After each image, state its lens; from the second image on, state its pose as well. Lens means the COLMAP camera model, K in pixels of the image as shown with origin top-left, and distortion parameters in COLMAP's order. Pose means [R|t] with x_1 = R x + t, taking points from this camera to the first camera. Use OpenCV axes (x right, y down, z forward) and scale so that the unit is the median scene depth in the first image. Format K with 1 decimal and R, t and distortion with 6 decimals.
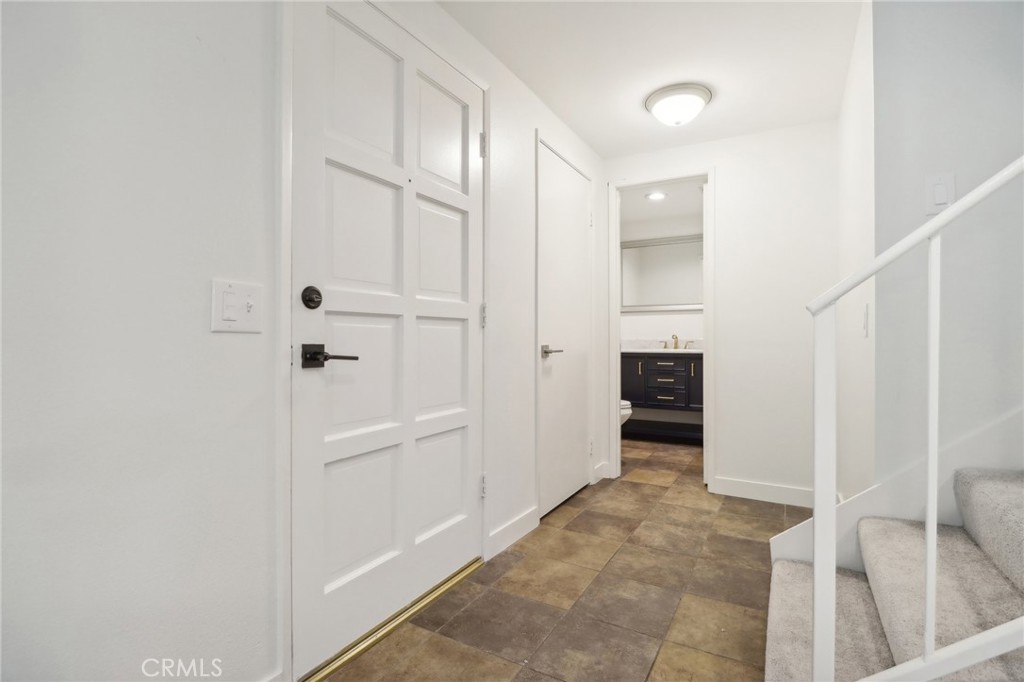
lens RADIAL K [[490.4, 0, 514.4], [0, 490.4, 339.0], [0, 0, 1]] dist [-0.008521, -0.000522]
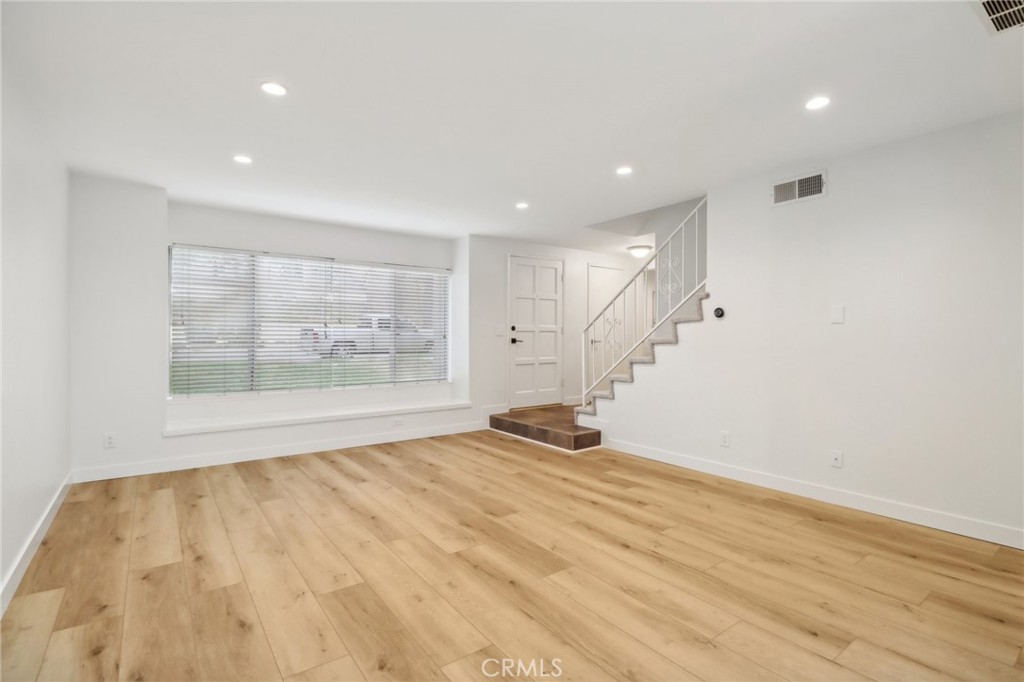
lens RADIAL K [[490.4, 0, 518.9], [0, 490.4, 334.9], [0, 0, 1]] dist [-0.008521, -0.000522]
pose [[0.919626, 0.005622, -0.392754, 1.215404], [-0.003957, 0.999979, 0.005050, -0.037871], [0.392774, -0.003090, 0.919630, -2.708729]]
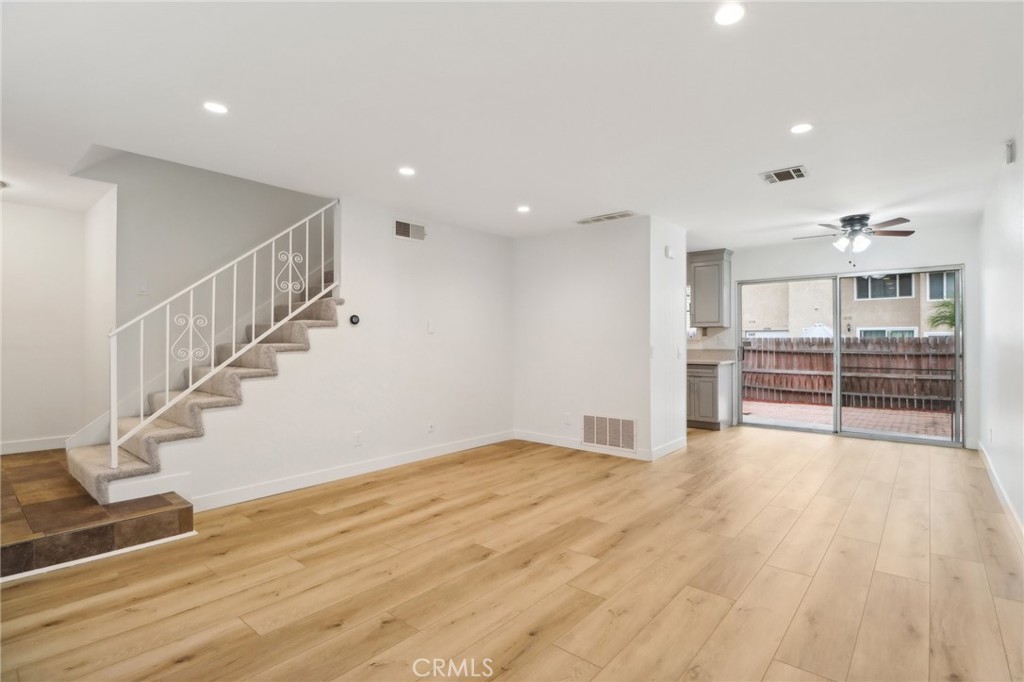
lens RADIAL K [[490.4, 0, 524.6], [0, 490.4, 342.3], [0, 0, 1]] dist [-0.008521, -0.000522]
pose [[0.165648, 0.003681, 0.986178, -1.237152], [-0.006230, 0.999977, -0.002686, -0.021421], [-0.986165, -0.005699, 0.165668, -1.351518]]
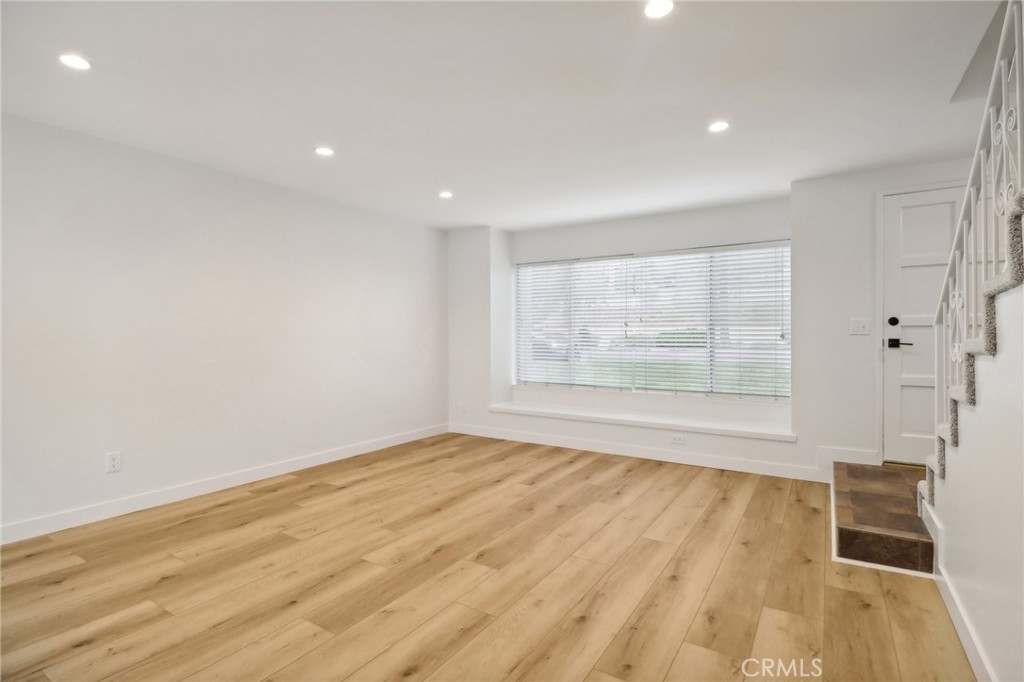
lens RADIAL K [[490.4, 0, 522.0], [0, 490.4, 336.5], [0, 0, 1]] dist [-0.008521, -0.000522]
pose [[-0.033306, 0.003872, -0.999438, 1.910080], [0.005509, 0.999978, 0.003690, -0.018608], [0.999430, -0.005383, -0.033327, -0.769064]]
